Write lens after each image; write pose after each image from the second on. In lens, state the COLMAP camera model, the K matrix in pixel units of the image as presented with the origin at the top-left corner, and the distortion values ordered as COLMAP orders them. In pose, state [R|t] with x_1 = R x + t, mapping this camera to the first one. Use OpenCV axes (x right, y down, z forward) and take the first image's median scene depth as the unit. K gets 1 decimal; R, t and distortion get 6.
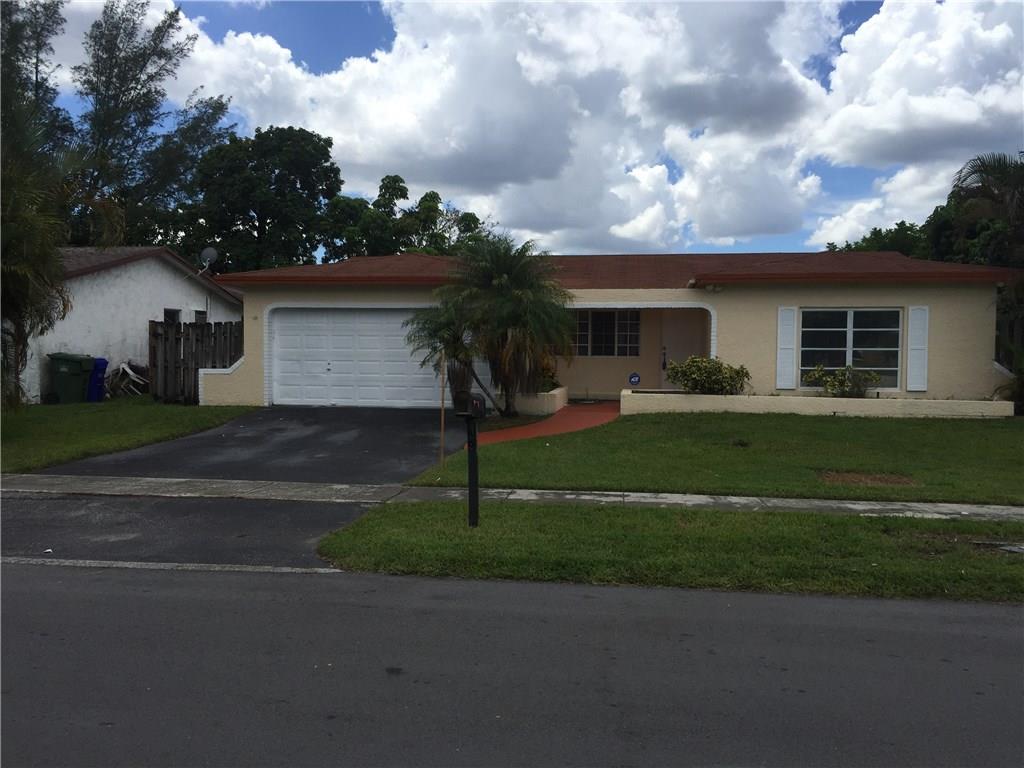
lens RADIAL K [[884.5, 0, 503.7], [0, 884.5, 392.4], [0, 0, 1]] dist [0.086021, -0.086012]
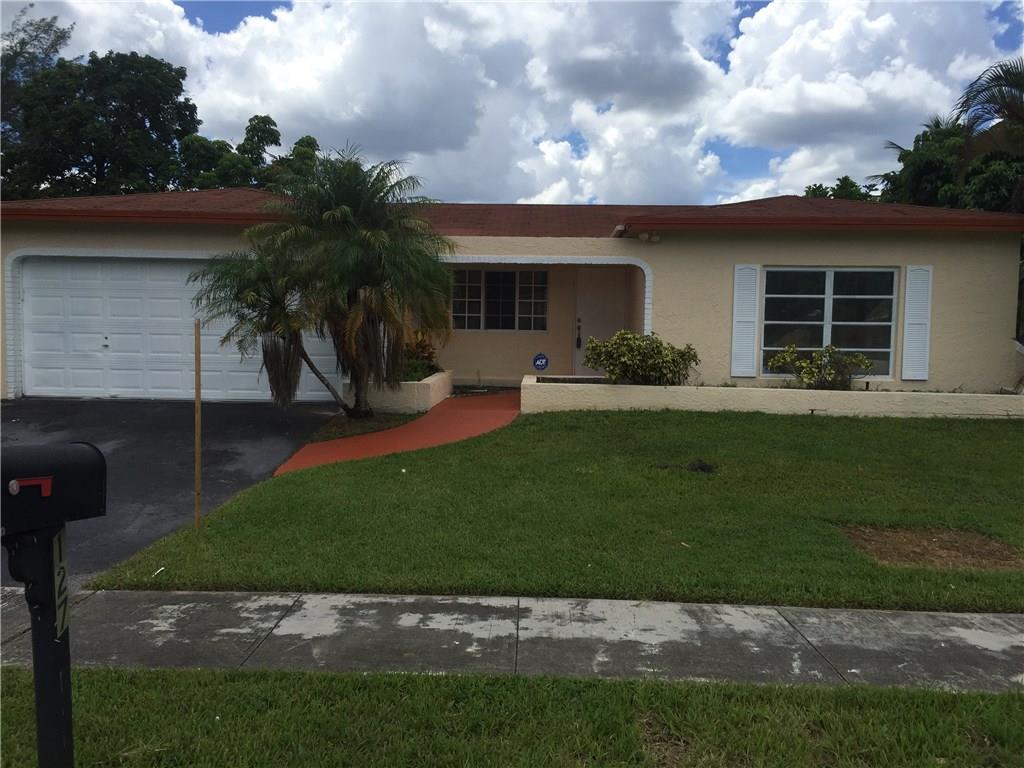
lens RADIAL K [[884.5, 0, 511.9], [0, 884.5, 377.0], [0, 0, 1]] dist [0.086021, -0.086012]
pose [[0.993475, 0.001012, 0.114043, 0.018587], [-0.002531, 0.999910, 0.013176, -0.005479], [-0.114019, -0.013379, 0.993388, 0.125791]]
